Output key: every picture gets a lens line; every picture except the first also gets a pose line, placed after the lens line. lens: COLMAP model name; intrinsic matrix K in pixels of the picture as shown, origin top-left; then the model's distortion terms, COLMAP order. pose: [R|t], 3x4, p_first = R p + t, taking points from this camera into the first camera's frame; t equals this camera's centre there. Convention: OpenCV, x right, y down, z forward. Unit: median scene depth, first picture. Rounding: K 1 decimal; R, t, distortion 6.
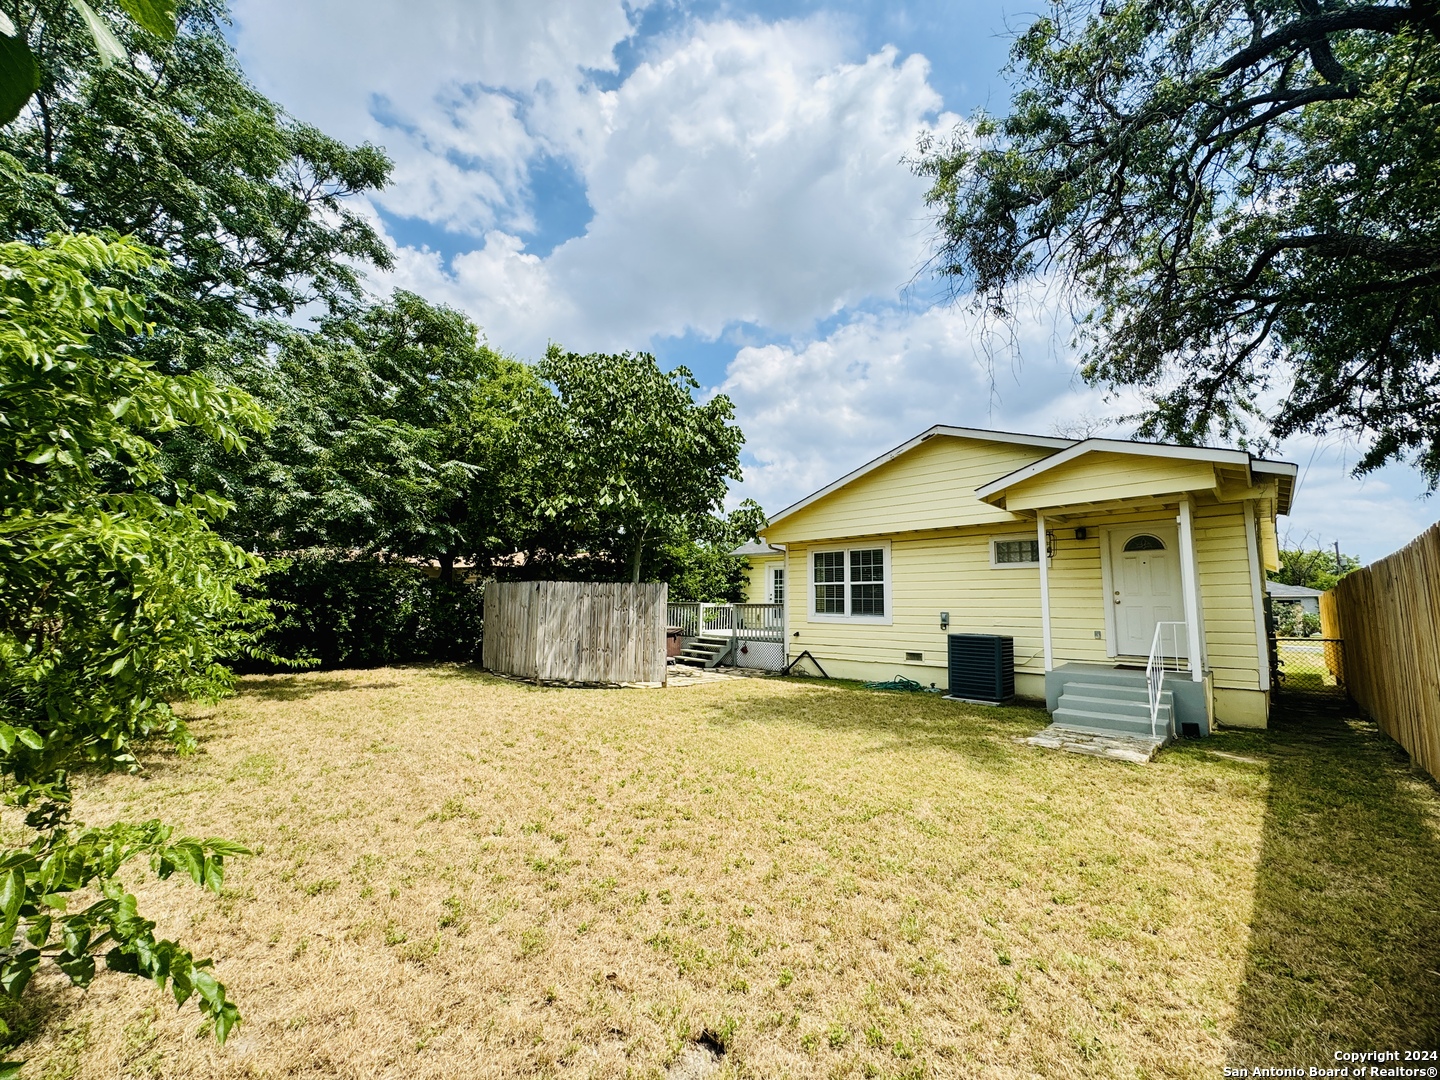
lens RADIAL K [[578.3, 0, 720.4], [0, 578.3, 539.7], [0, 0, 1]] dist [-0.001504, -0.000364]
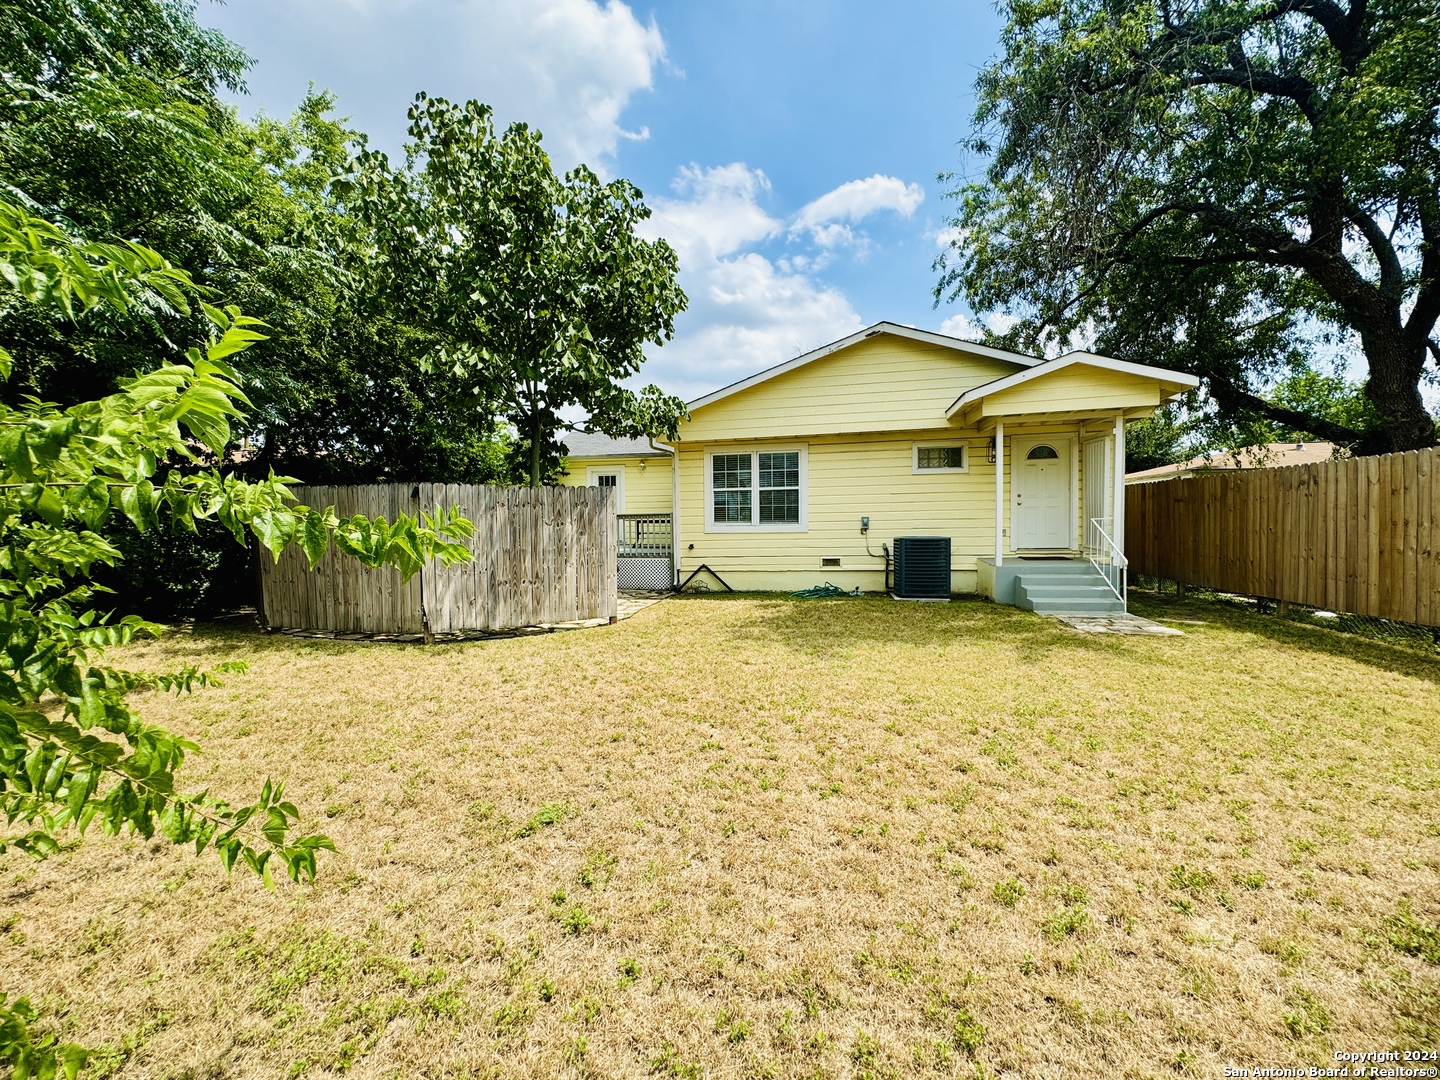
lens RADIAL K [[578.3, 0, 716.4], [0, 578.3, 535.1], [0, 0, 1]] dist [-0.001504, -0.000364]
pose [[0.851166, -0.040388, 0.523341, -0.334534], [-0.034583, 0.990554, 0.132691, 0.029681], [-0.523757, -0.131041, 0.841729, 0.263119]]
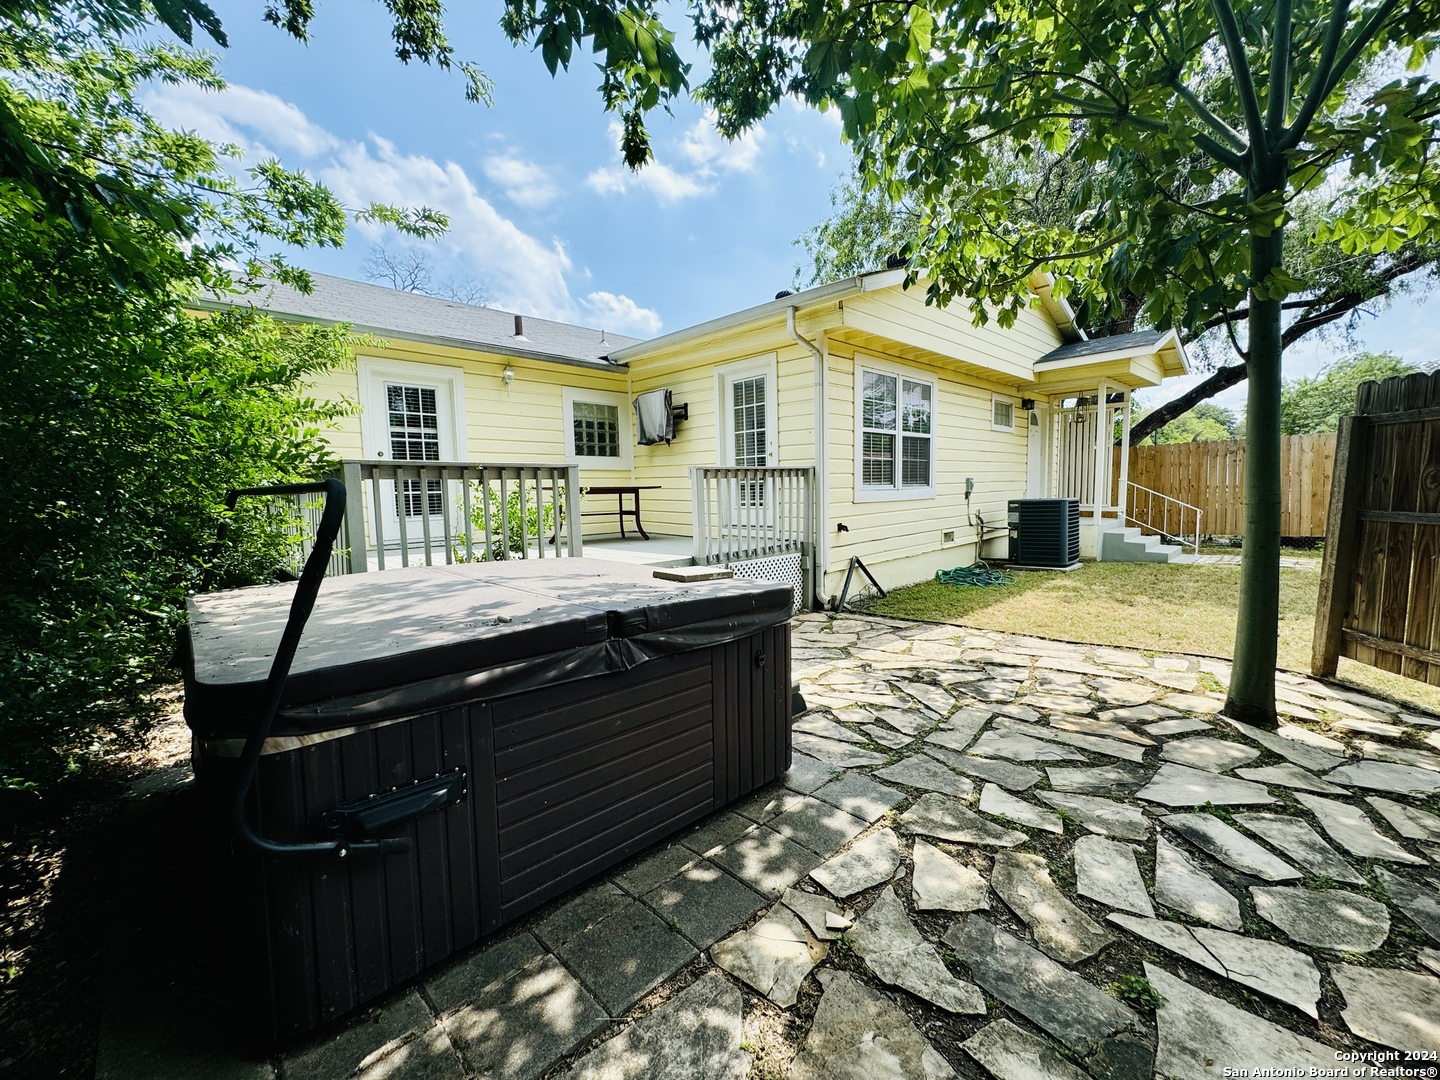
lens RADIAL K [[578.3, 0, 719.1], [0, 578.3, 535.3], [0, 0, 1]] dist [-0.001504, -0.000364]
pose [[0.042268, -0.091143, 0.994940, -0.413802], [-0.085481, 0.991849, 0.094491, 0.147595], [-0.995443, -0.089043, 0.034133, 1.219531]]
